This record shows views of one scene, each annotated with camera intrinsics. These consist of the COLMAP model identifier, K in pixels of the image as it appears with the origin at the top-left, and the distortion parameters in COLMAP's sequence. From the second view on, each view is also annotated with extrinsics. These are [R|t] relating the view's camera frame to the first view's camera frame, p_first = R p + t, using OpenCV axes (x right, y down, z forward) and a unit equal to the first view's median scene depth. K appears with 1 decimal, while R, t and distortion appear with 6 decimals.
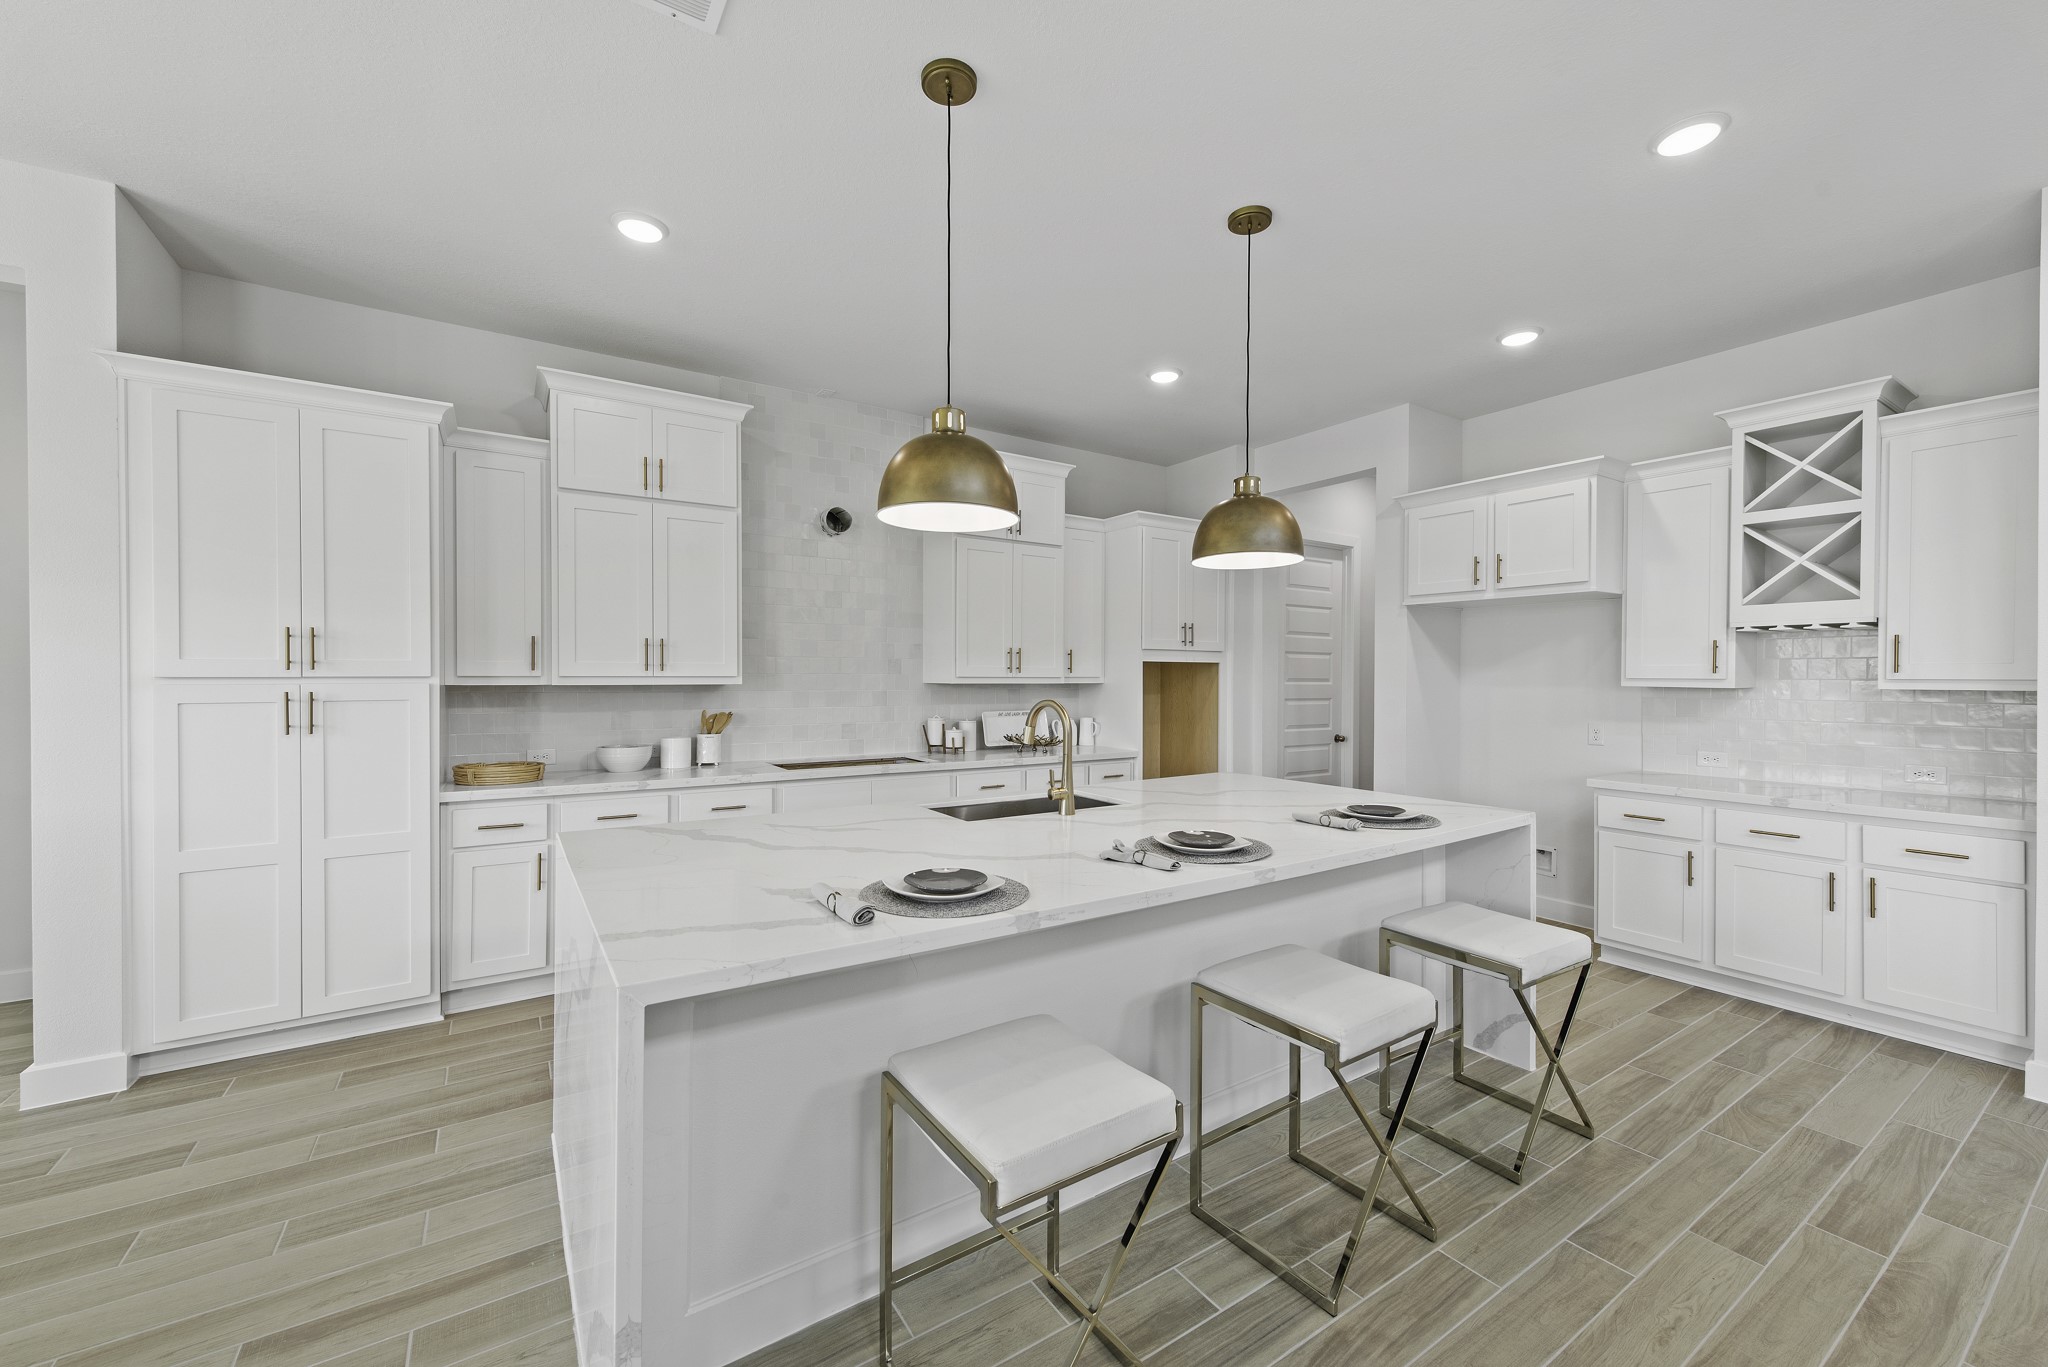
lens RADIAL K [[806.8, 0, 1027.9], [0, 806.8, 685.2], [0, 0, 1]] dist [0.012938, -0.003199]
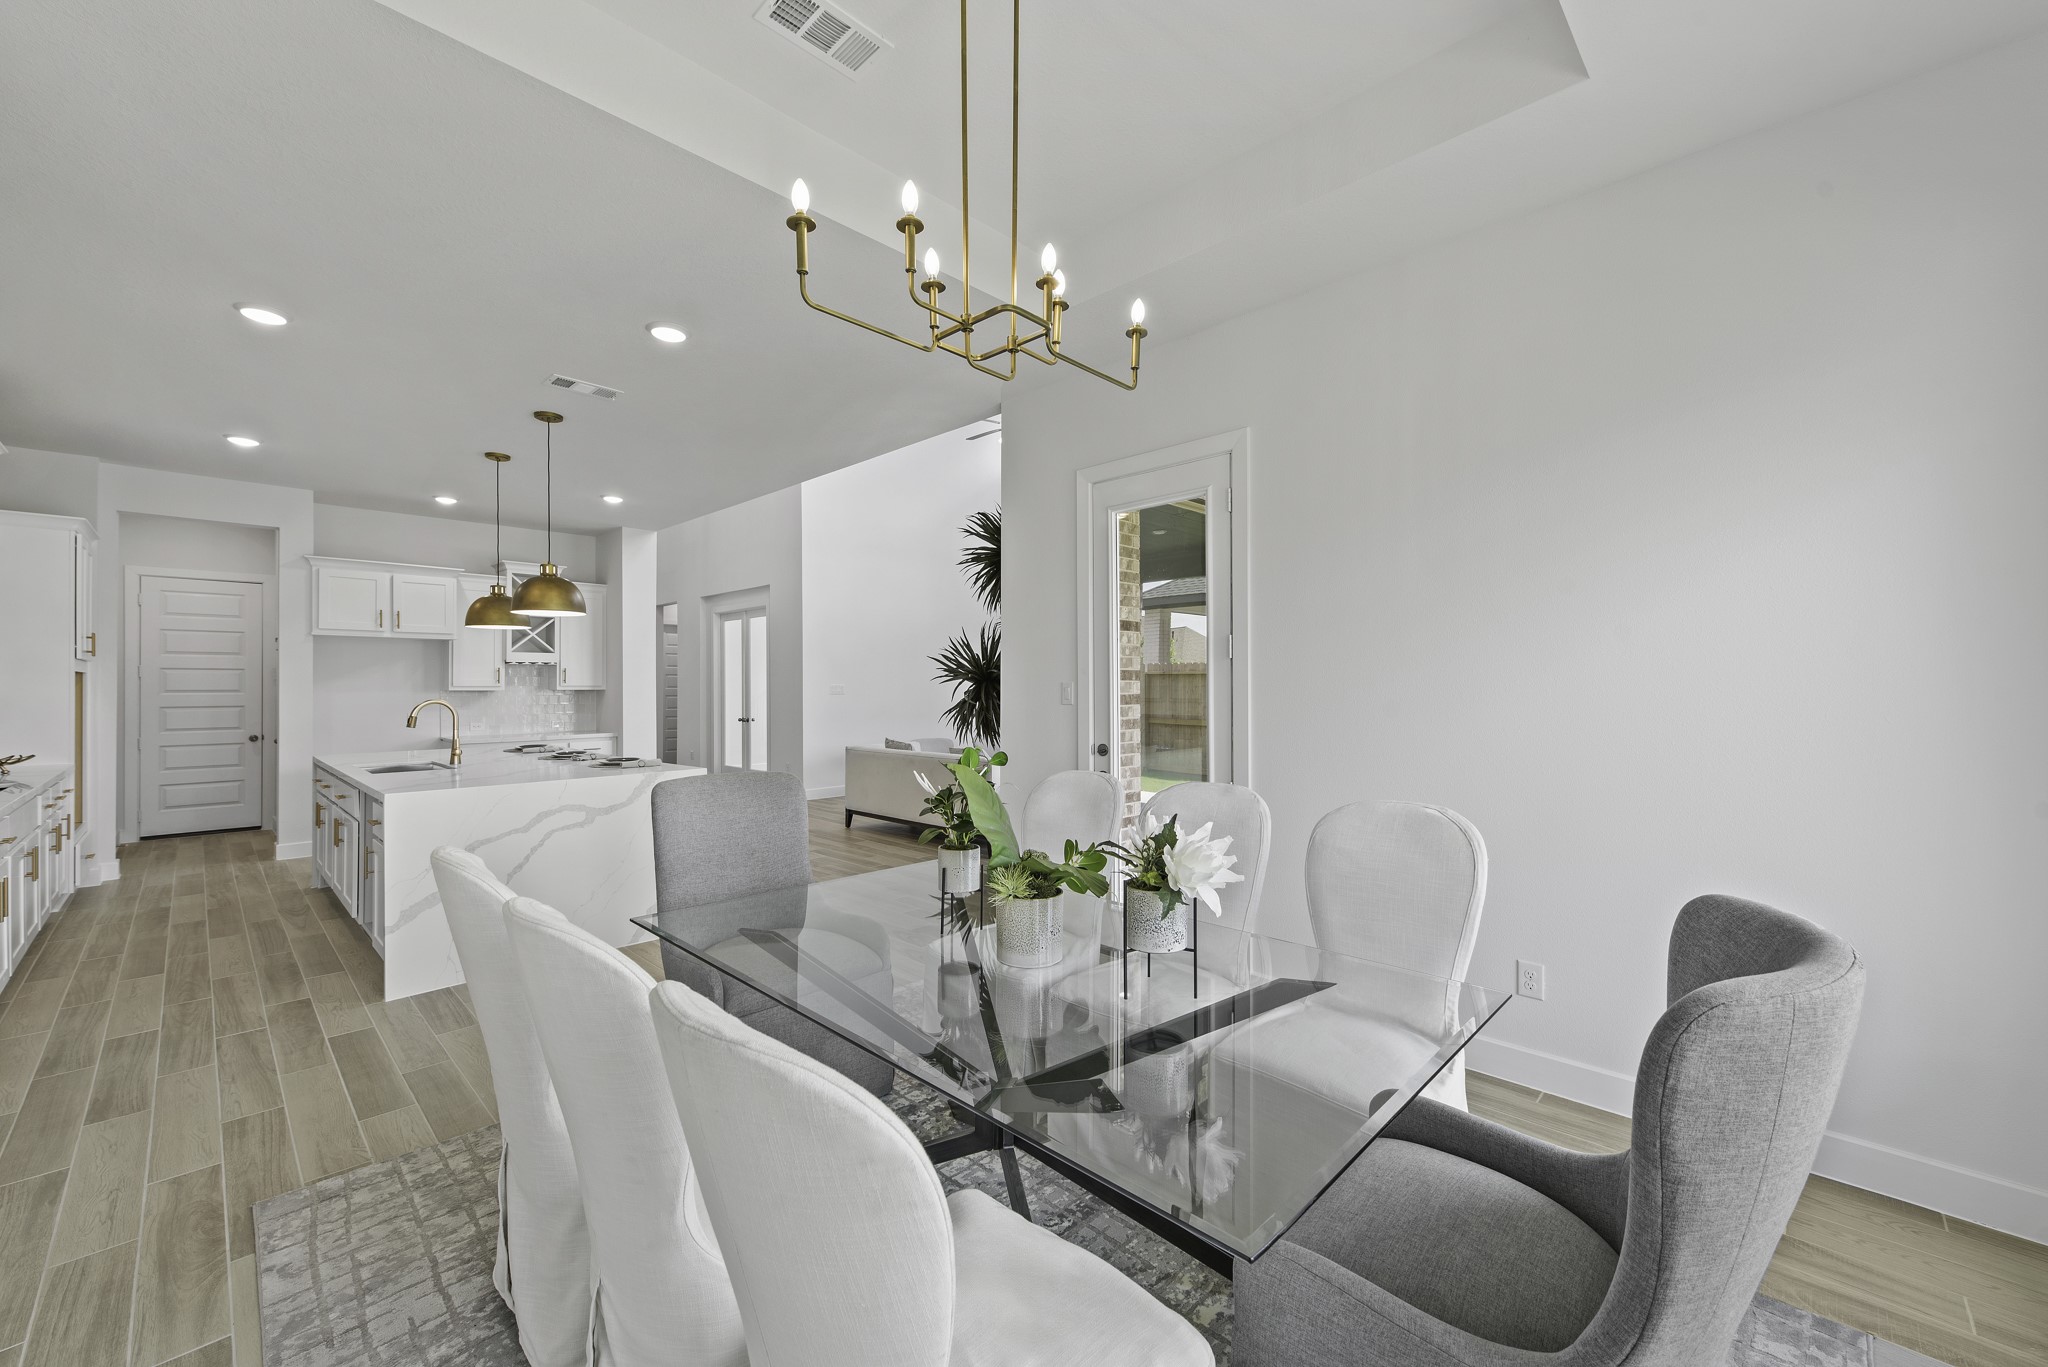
lens RADIAL K [[806.8, 0, 1027.4], [0, 806.8, 688.6], [0, 0, 1]] dist [0.012938, -0.003199]
pose [[-0.219653, -0.007342, 0.975550, -1.473407], [0.014421, 0.999838, 0.010772, -0.003937], [-0.975472, 0.016434, -0.219511, 0.127458]]
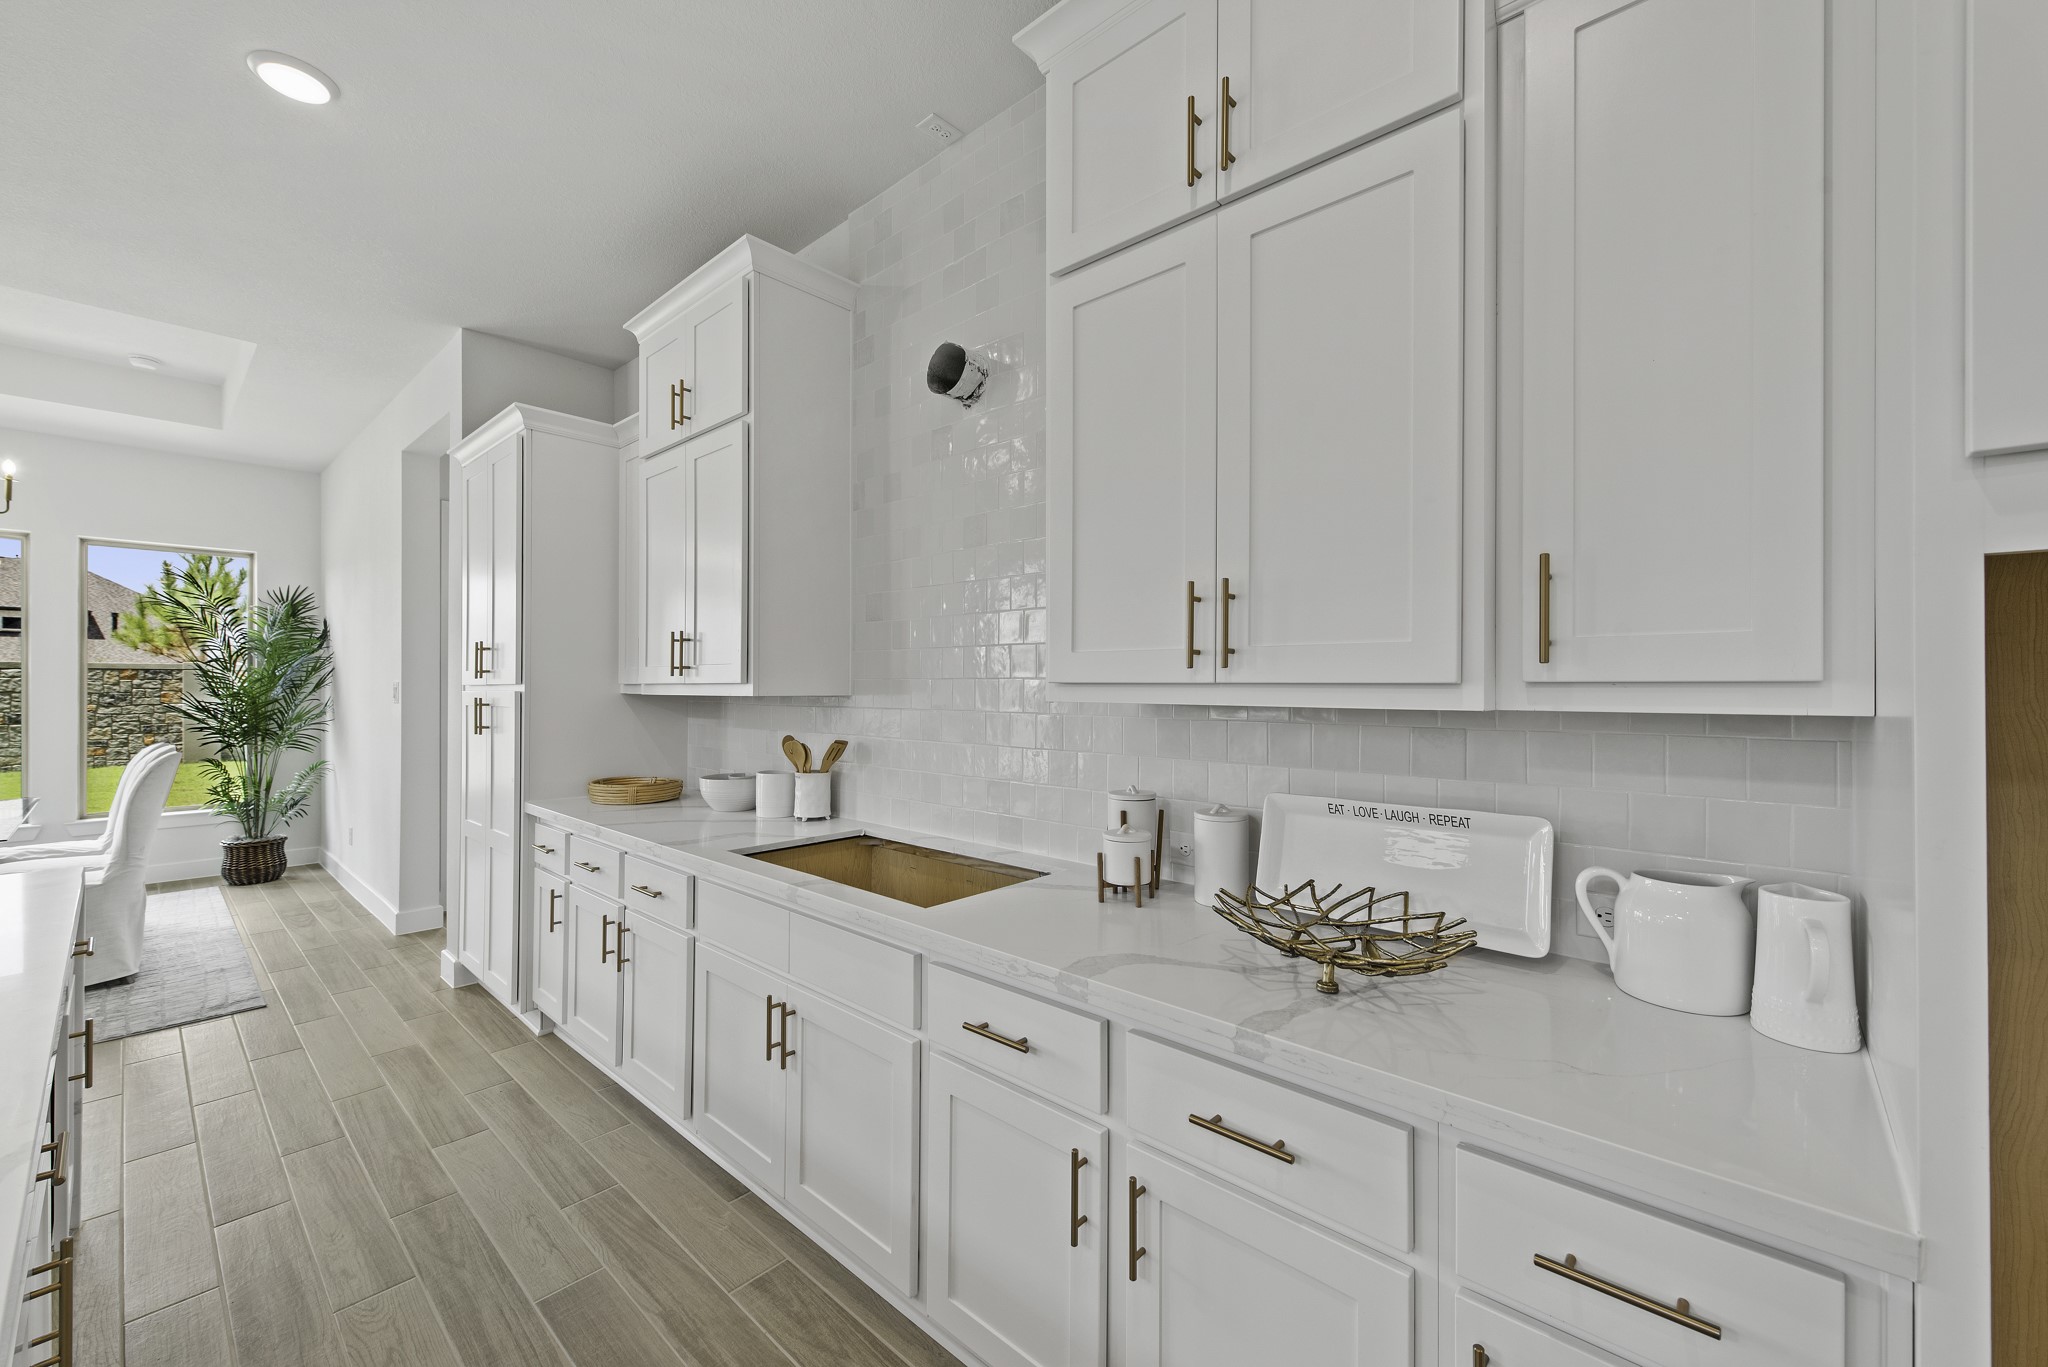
lens RADIAL K [[806.8, 0, 1010.0], [0, 806.8, 682.2], [0, 0, 1]] dist [0.012938, -0.003199]
pose [[0.249271, -0.006210, -0.968414, 0.321801], [-0.010347, 0.999905, -0.009075, -0.009030], [0.968379, 0.012282, 0.249183, 1.127885]]
